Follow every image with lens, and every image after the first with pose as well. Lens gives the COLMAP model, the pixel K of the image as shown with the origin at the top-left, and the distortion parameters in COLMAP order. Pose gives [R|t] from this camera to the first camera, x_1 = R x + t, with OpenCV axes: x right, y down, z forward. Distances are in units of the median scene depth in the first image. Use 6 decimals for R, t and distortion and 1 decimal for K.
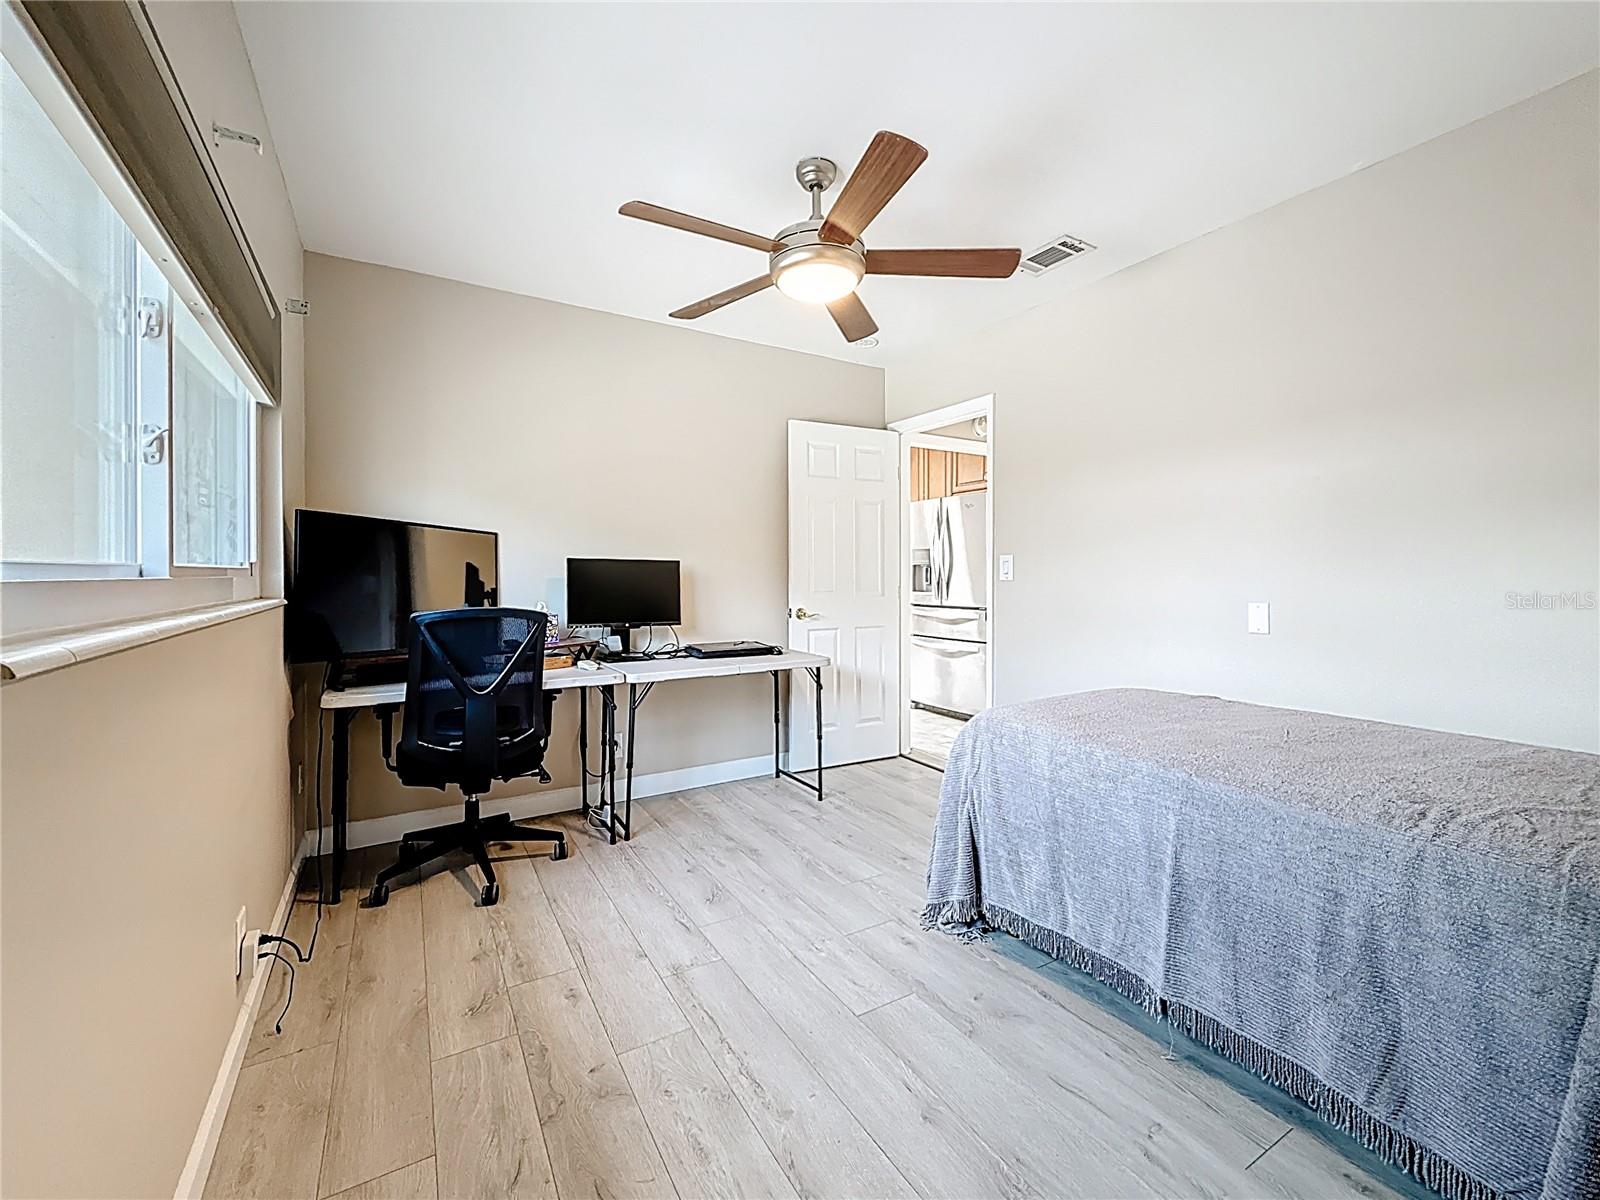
lens RADIAL K [[658.5, 0, 801.4], [0, 658.5, 576.5], [0, 0, 1]] dist [0.000259, 0.000137]
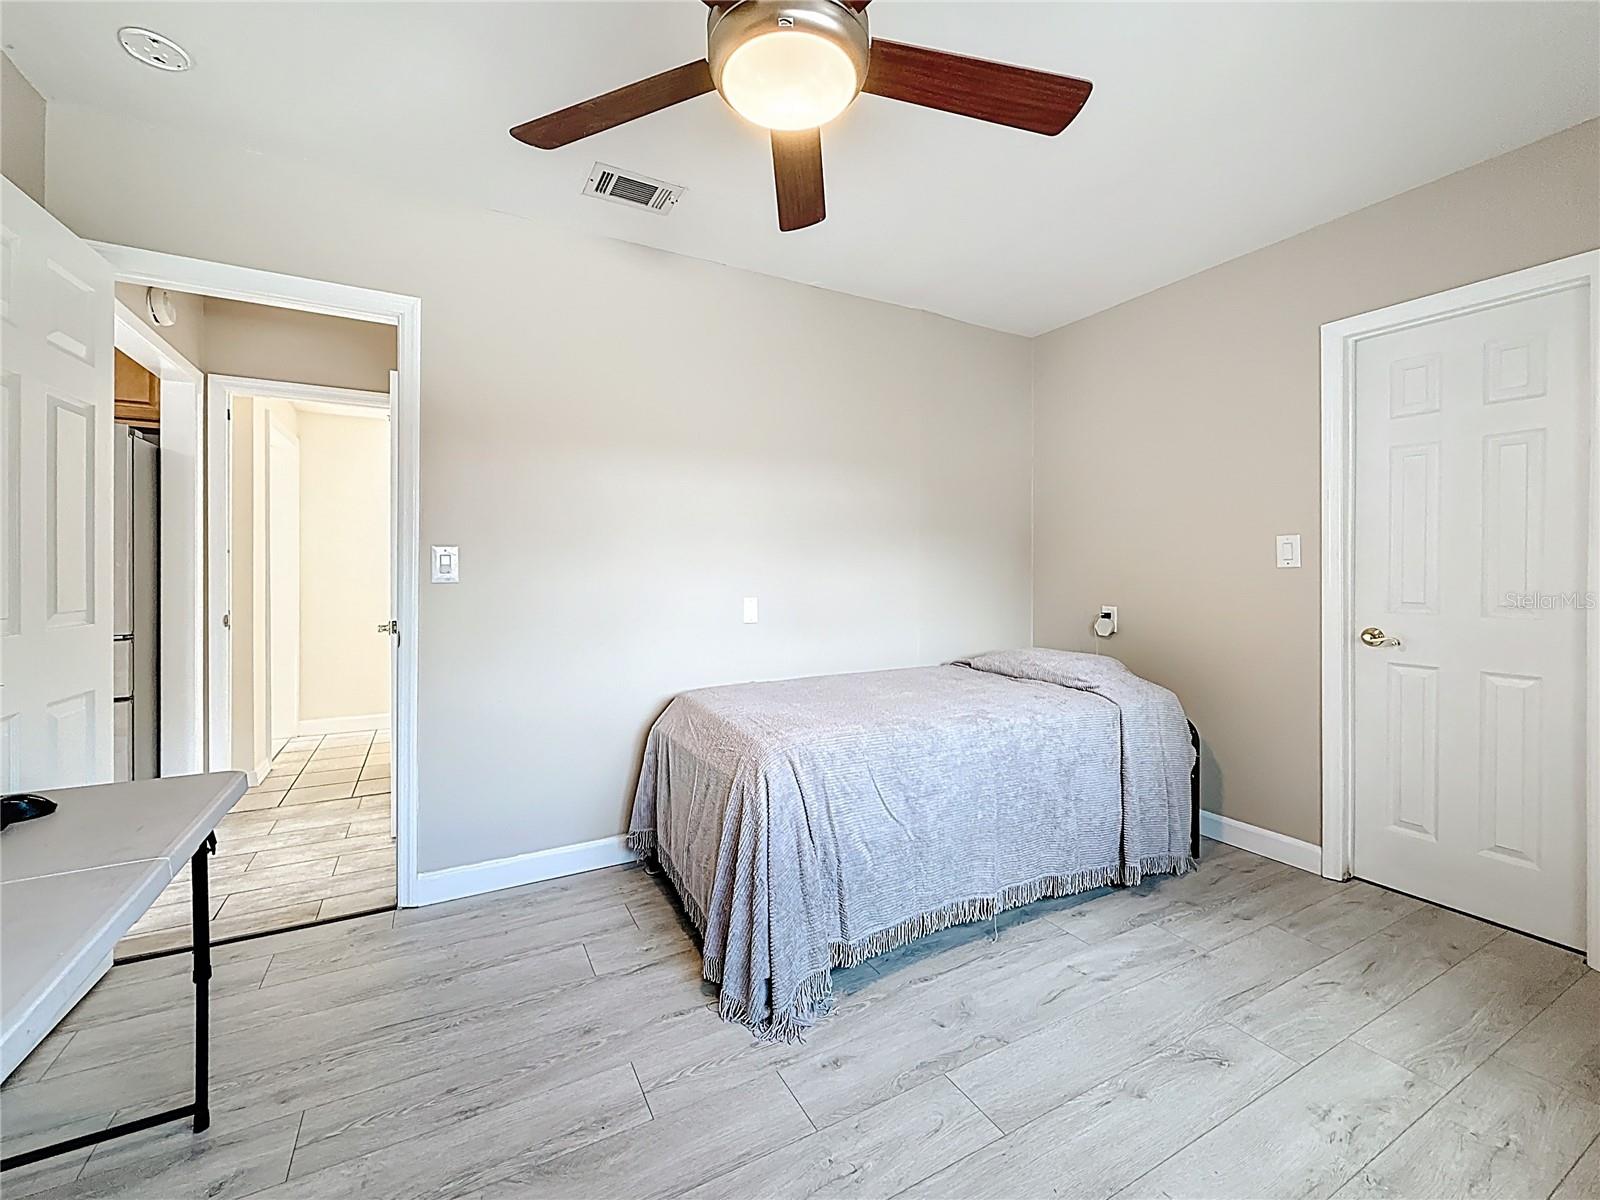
lens RADIAL K [[663.6, 0, 800.9], [0, 663.6, 571.2], [0, 0, 1]] dist [-0.000005, -0.000123]
pose [[0.038267, 0.007918, 0.999236, -0.647149], [-0.003158, 0.999965, -0.007803, 0.001311], [-0.999263, -0.002857, 0.038291, 1.091235]]
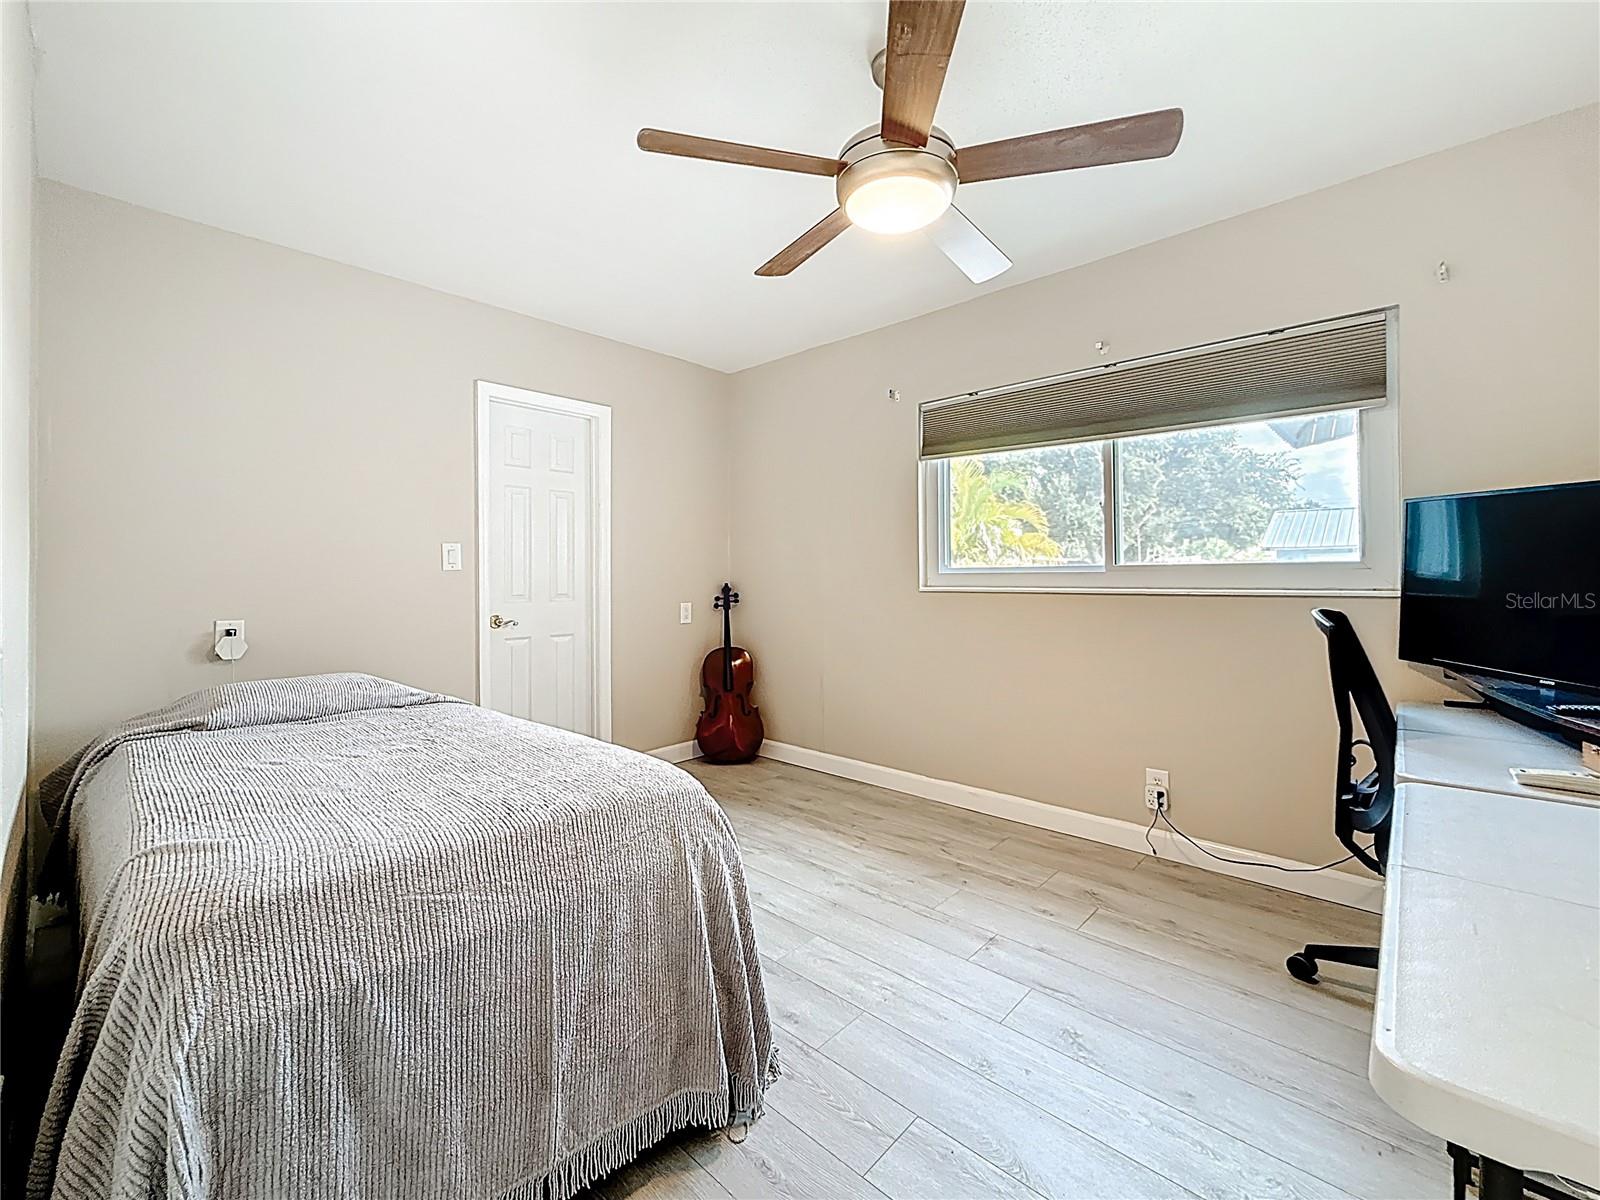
lens RADIAL K [[658.5, 0, 801.4], [0, 658.5, 576.5], [0, 0, 1]] dist [0.000259, 0.000137]
pose [[-0.960792, 0.013288, -0.276952, 0.398176], [0.012408, 0.999911, 0.004929, -0.003251], [0.276993, 0.001300, -0.960871, 1.942358]]
